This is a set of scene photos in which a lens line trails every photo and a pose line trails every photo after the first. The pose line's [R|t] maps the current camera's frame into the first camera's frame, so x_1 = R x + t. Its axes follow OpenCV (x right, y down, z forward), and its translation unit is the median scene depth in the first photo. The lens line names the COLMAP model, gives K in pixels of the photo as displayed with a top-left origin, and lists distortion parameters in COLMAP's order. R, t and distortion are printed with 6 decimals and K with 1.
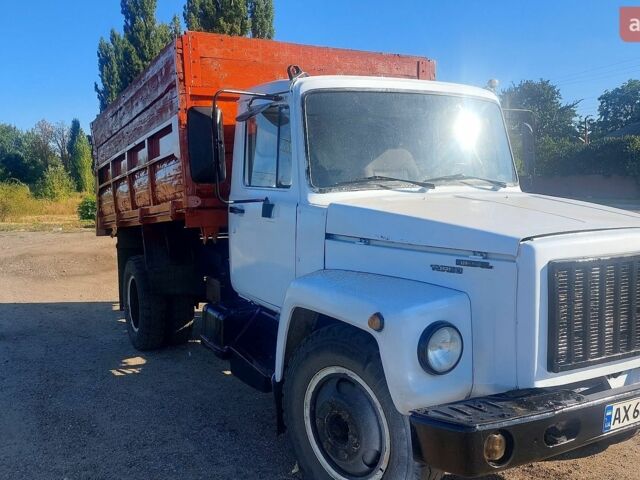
lens RADIAL K [[593.1, 0, 321.1], [0, 593.1, 244.0], [0, 0, 1]] dist [0.041749, 0.000000]
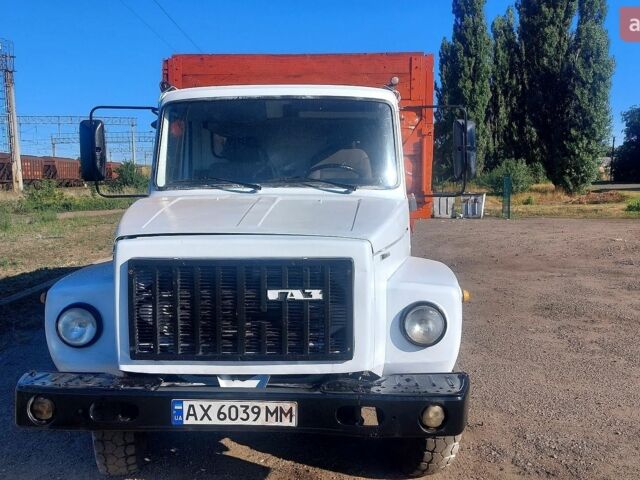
lens RADIAL K [[593.1, 0, 322.5], [0, 593.1, 236.6], [0, 0, 1]] dist [0.041749, 0.000000]
pose [[0.867121, 0.060254, -0.494440, 0.568444], [-0.061711, 0.998004, 0.013396, -0.021900], [0.494261, 0.018897, 0.869108, 0.100151]]
